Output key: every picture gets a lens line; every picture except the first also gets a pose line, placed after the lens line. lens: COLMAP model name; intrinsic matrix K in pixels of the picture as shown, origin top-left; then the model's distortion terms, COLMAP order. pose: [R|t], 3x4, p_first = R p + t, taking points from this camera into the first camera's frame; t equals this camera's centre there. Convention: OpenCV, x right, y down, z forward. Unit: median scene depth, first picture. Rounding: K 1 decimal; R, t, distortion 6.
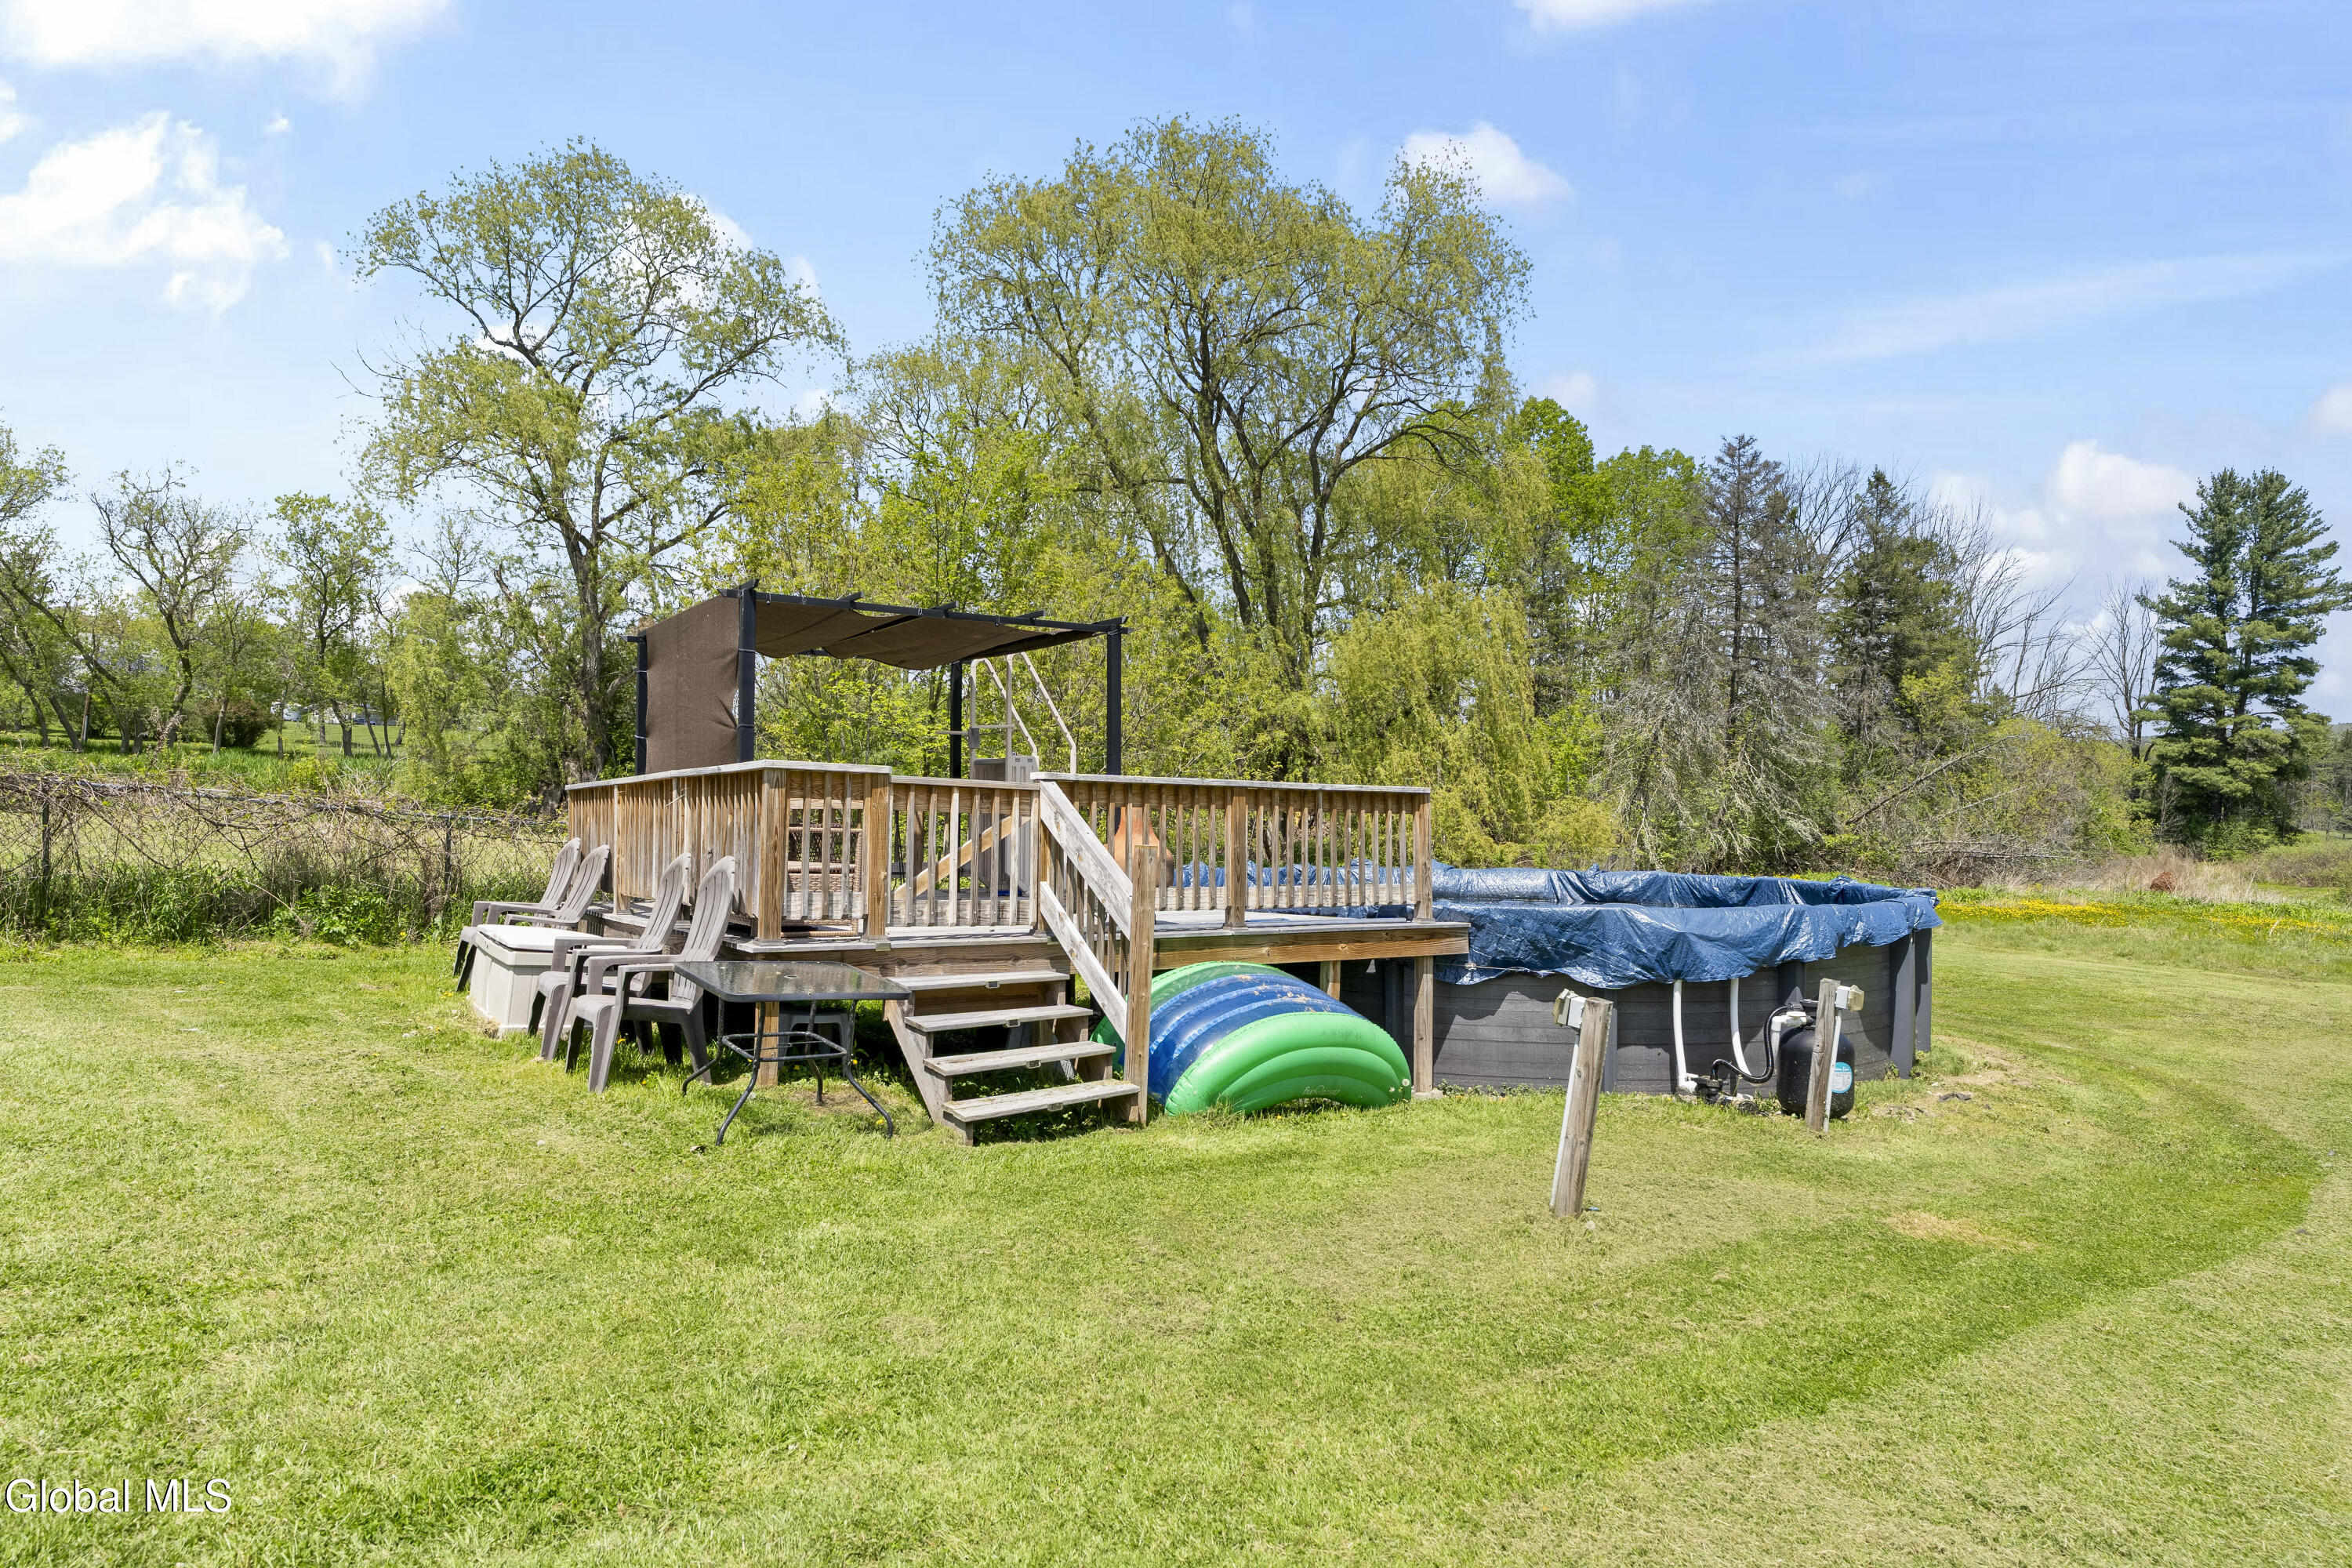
lens RADIAL K [[1353.7, 0, 1187.0], [0, 1353.7, 783.8], [0, 0, 1]] dist [-0.009356, -0.001298]
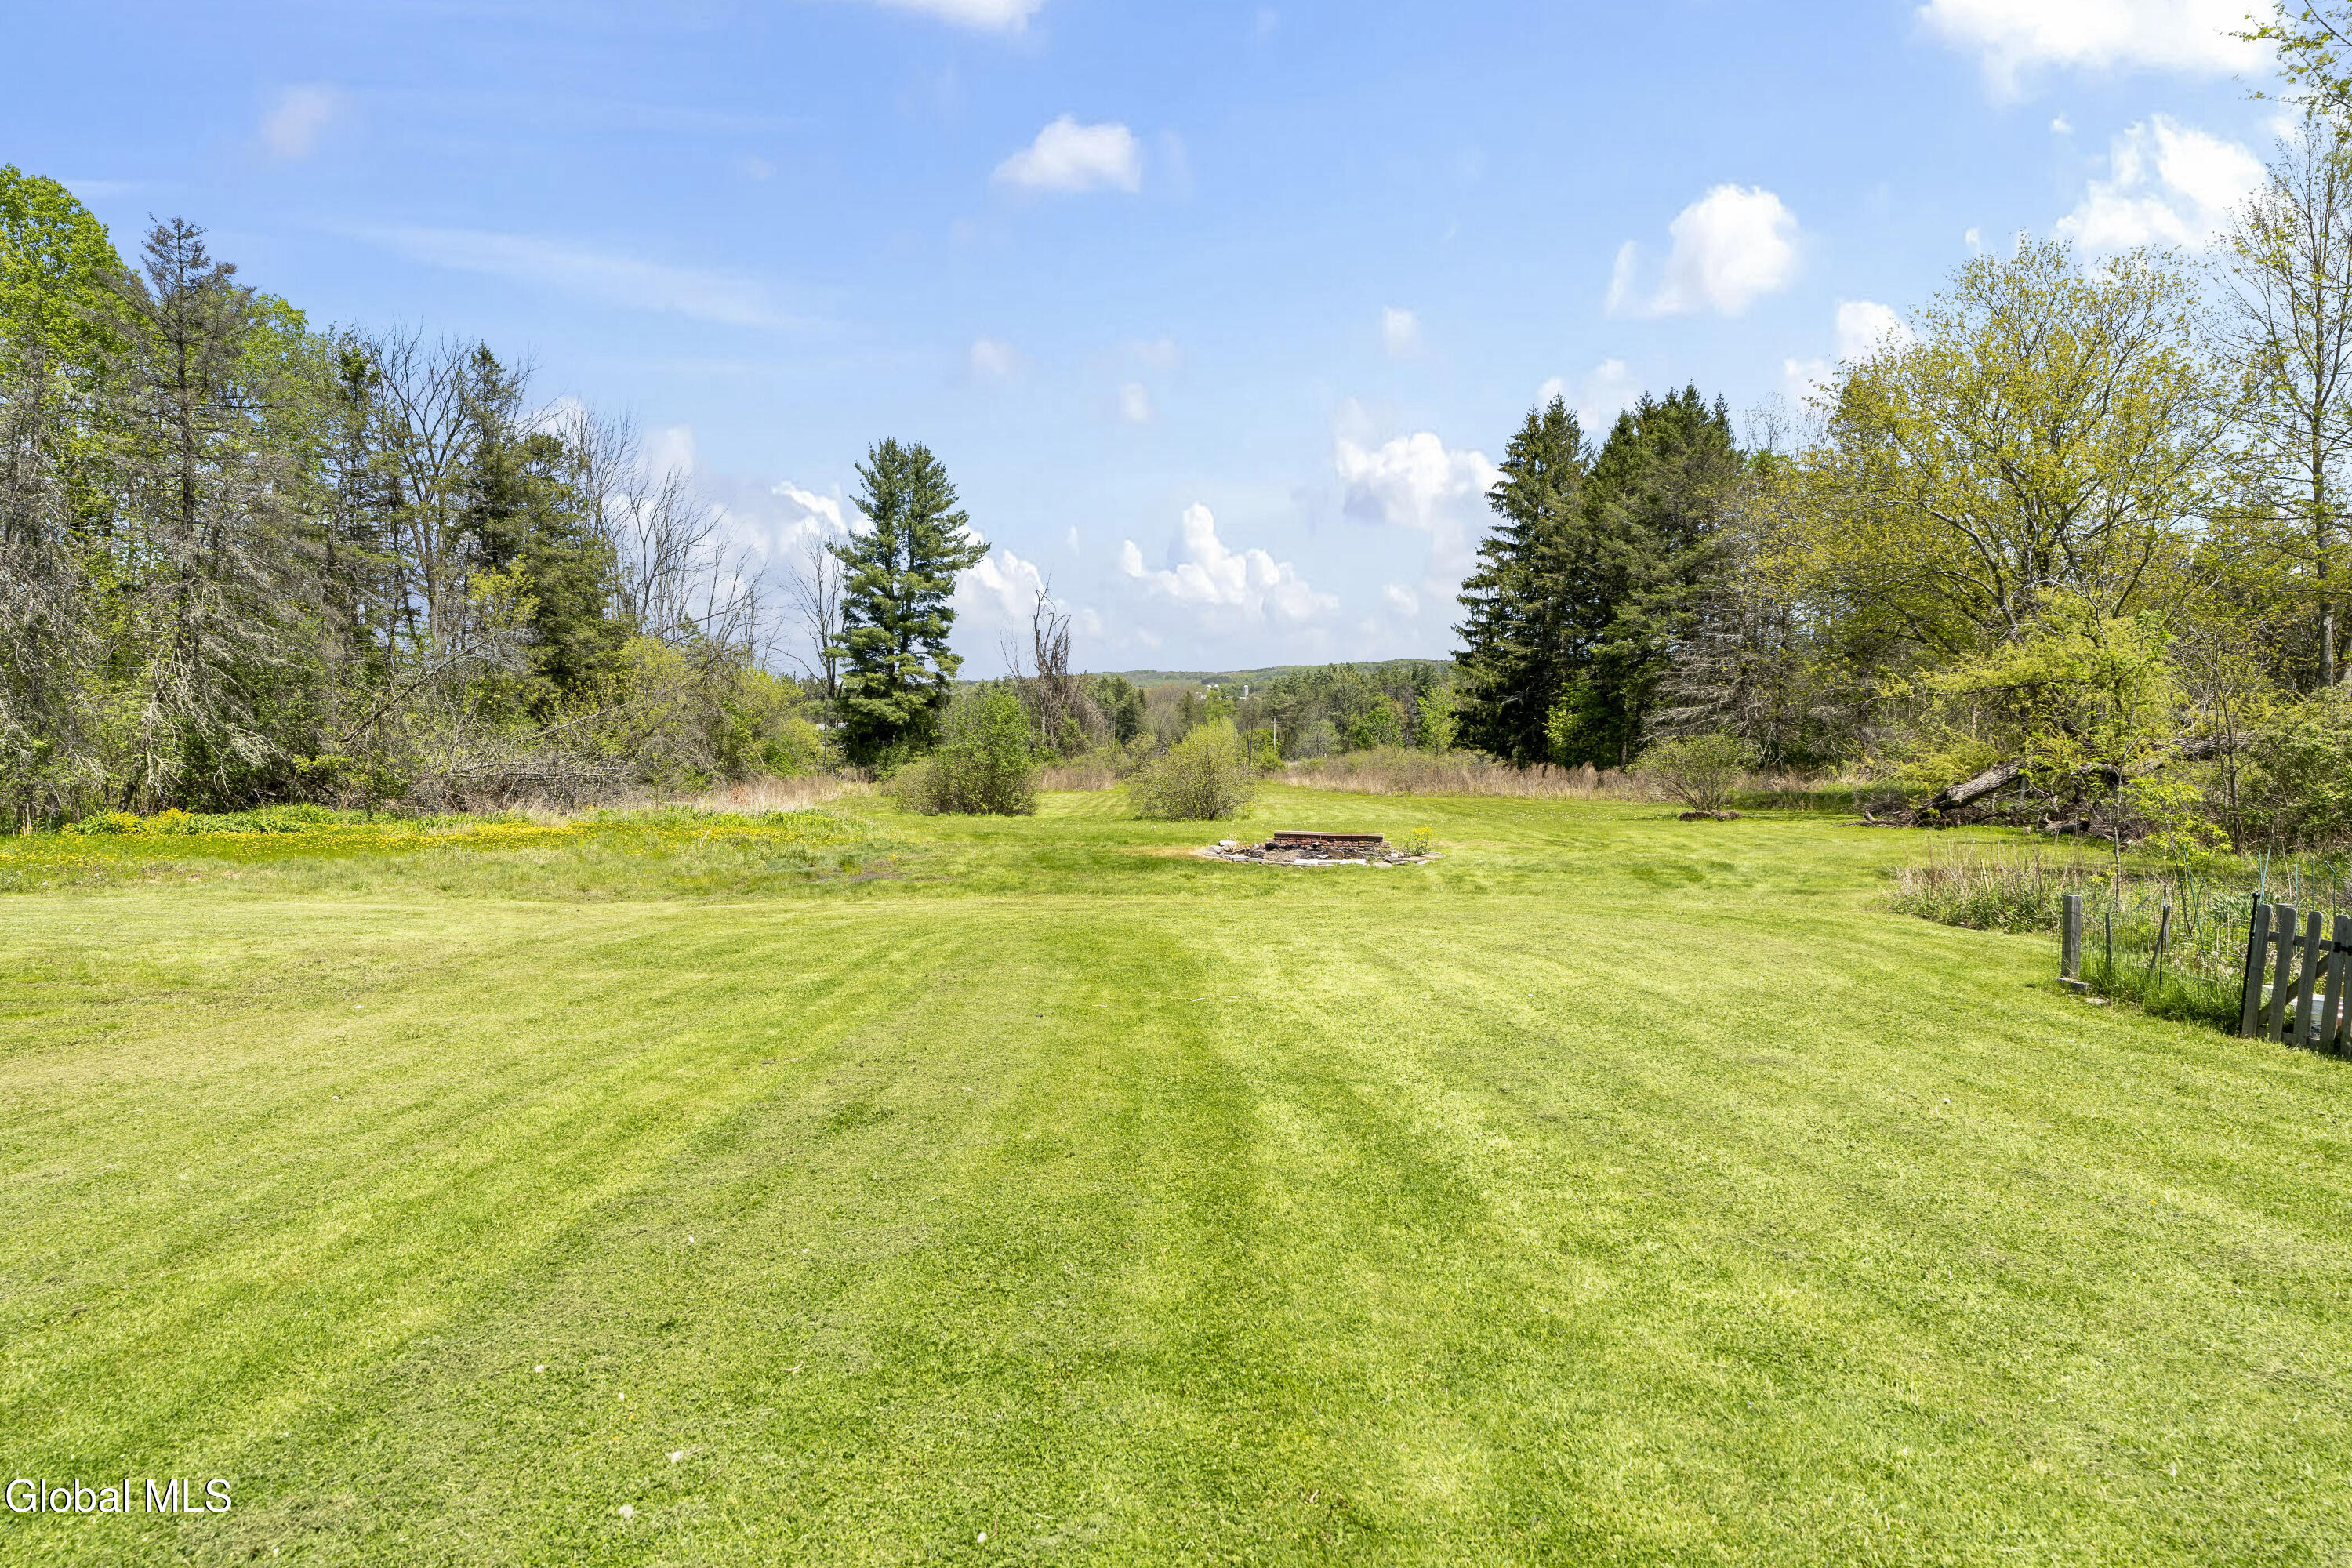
lens RADIAL K [[1311.3, 0, 1170.1], [0, 1311.3, 800.1], [0, 0, 1]] dist [-0.006675, 0.003219]
pose [[0.688141, -0.047203, 0.724040, 0.117652], [0.005947, 0.998215, 0.059425, 0.009144], [-0.725552, -0.036587, 0.687194, 0.049594]]
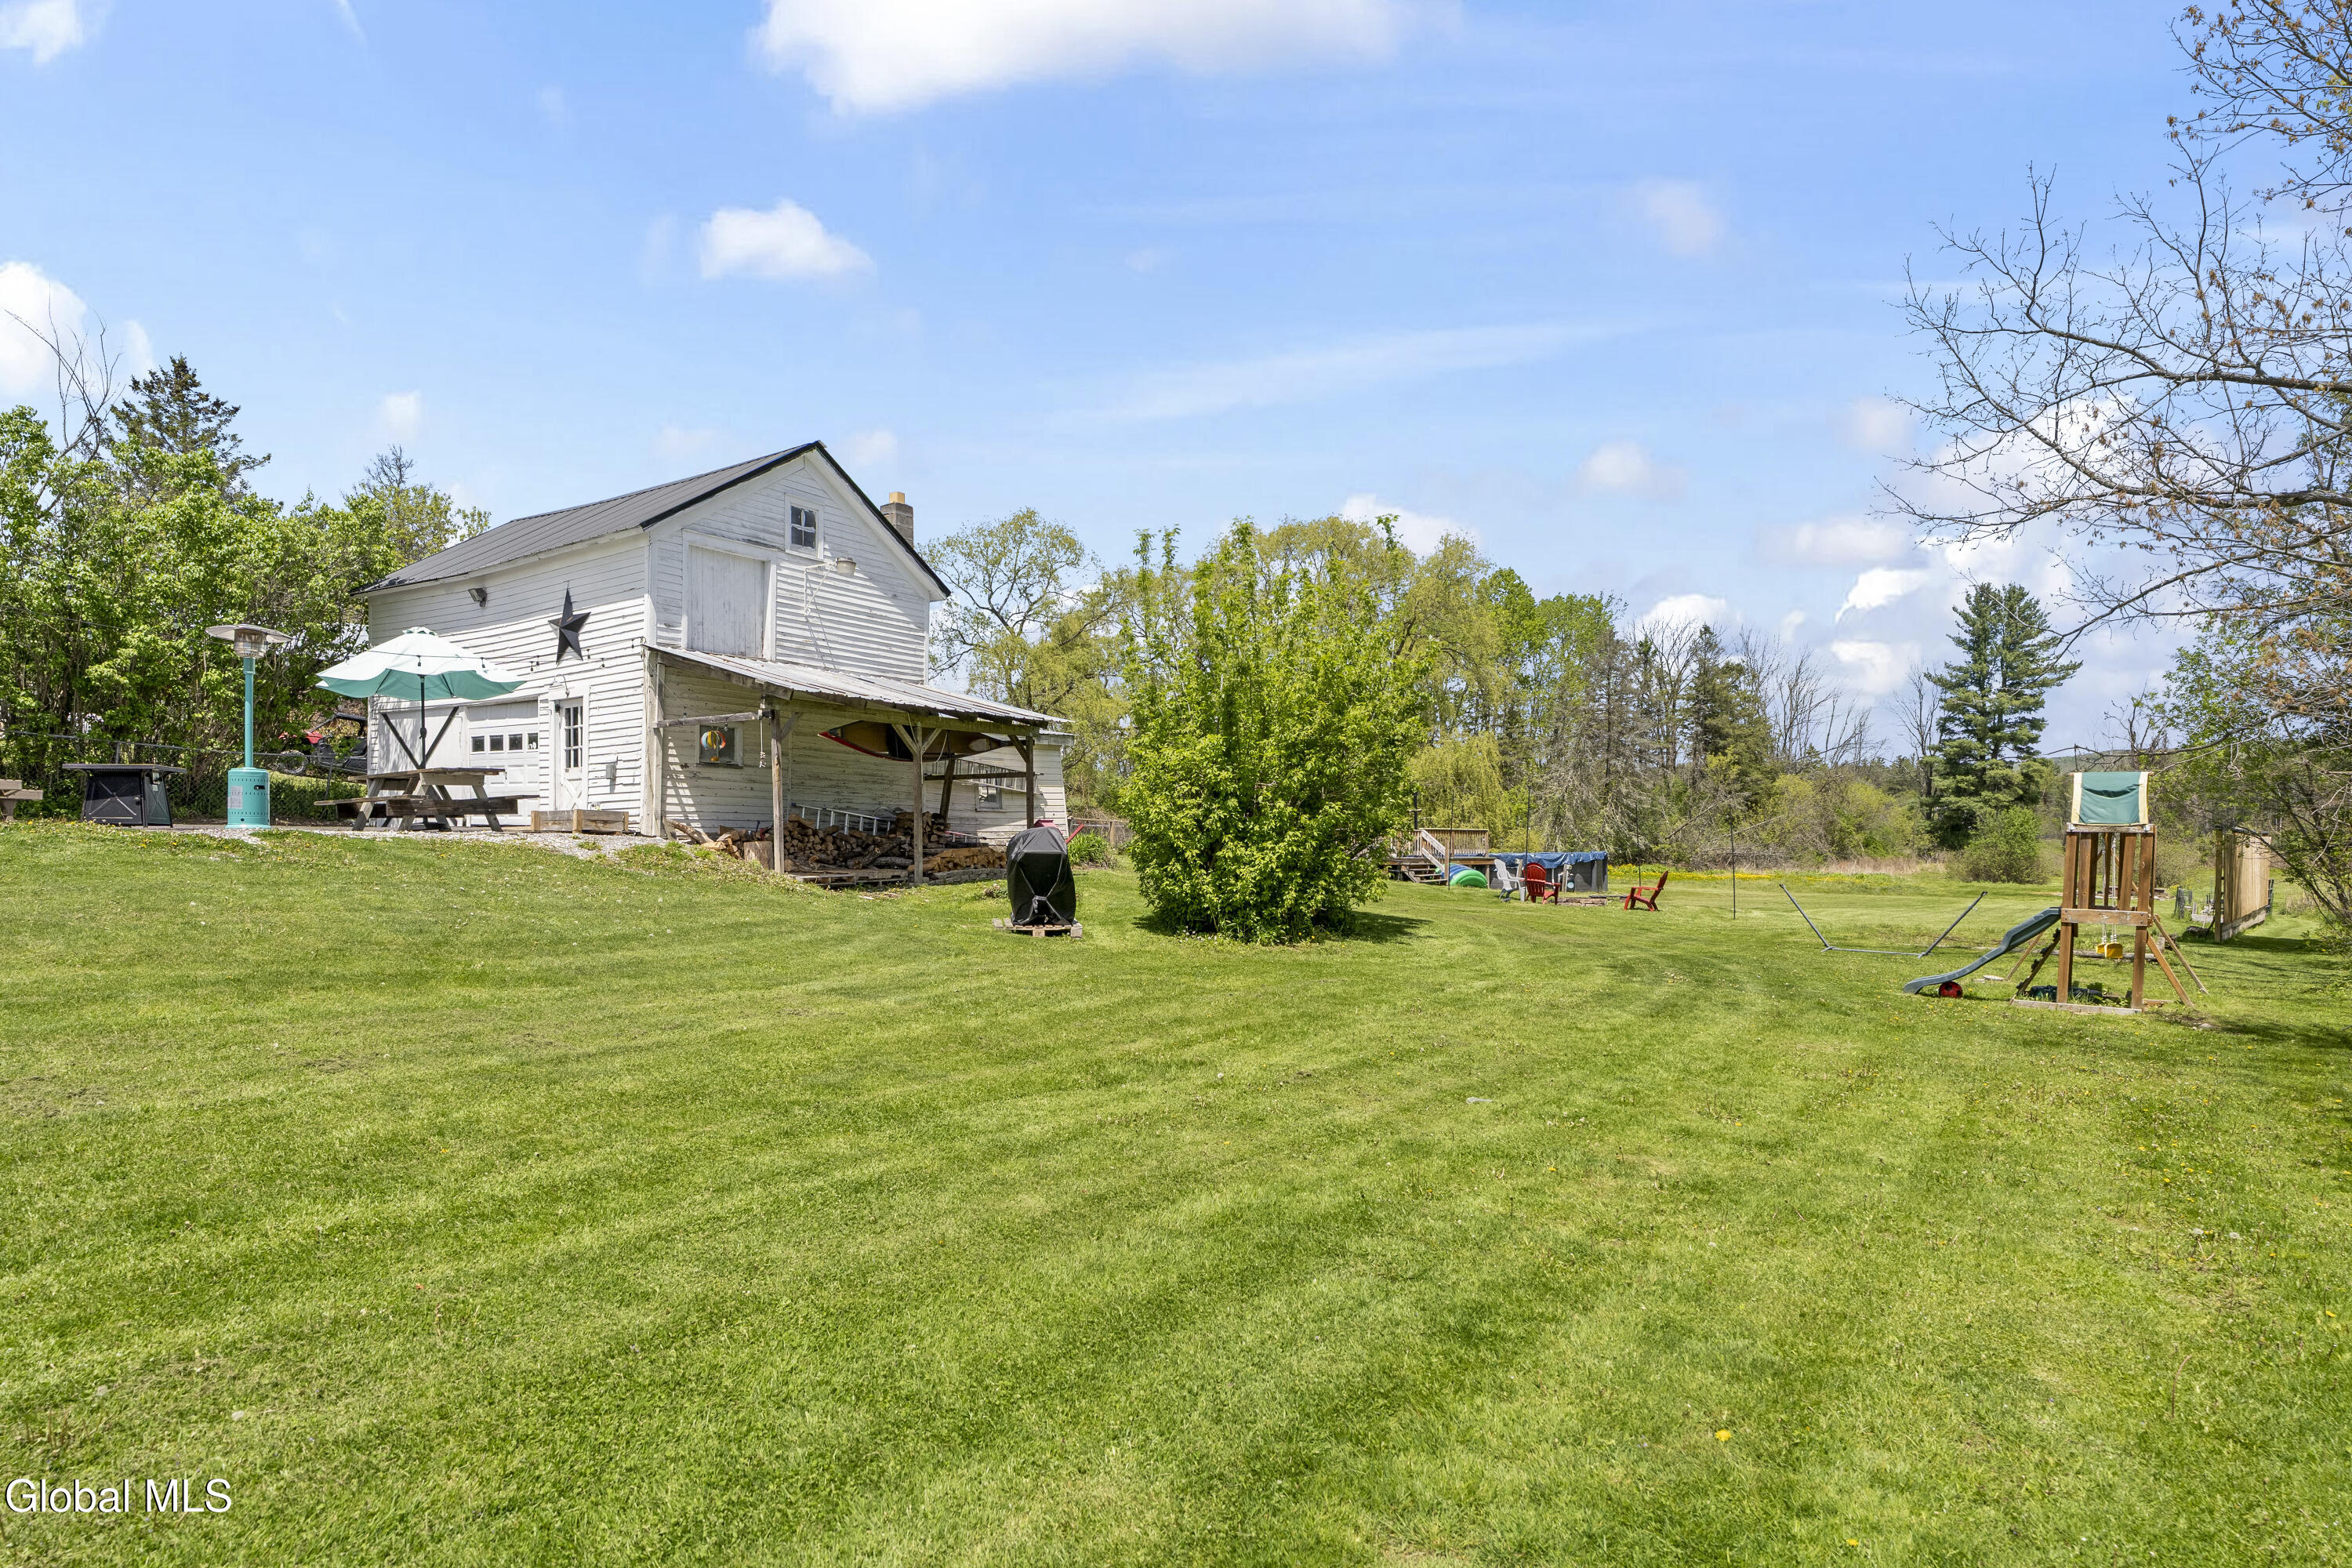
lens RADIAL K [[1311.3, 0, 1170.5], [0, 1311.3, 867.2], [0, 0, 1]] dist [-0.006675, 0.003219]
pose [[0.999692, -0.019135, 0.015814, -0.104588], [0.018527, 0.999116, 0.037745, -0.005906], [-0.016522, -0.037440, 0.999162, -0.367536]]
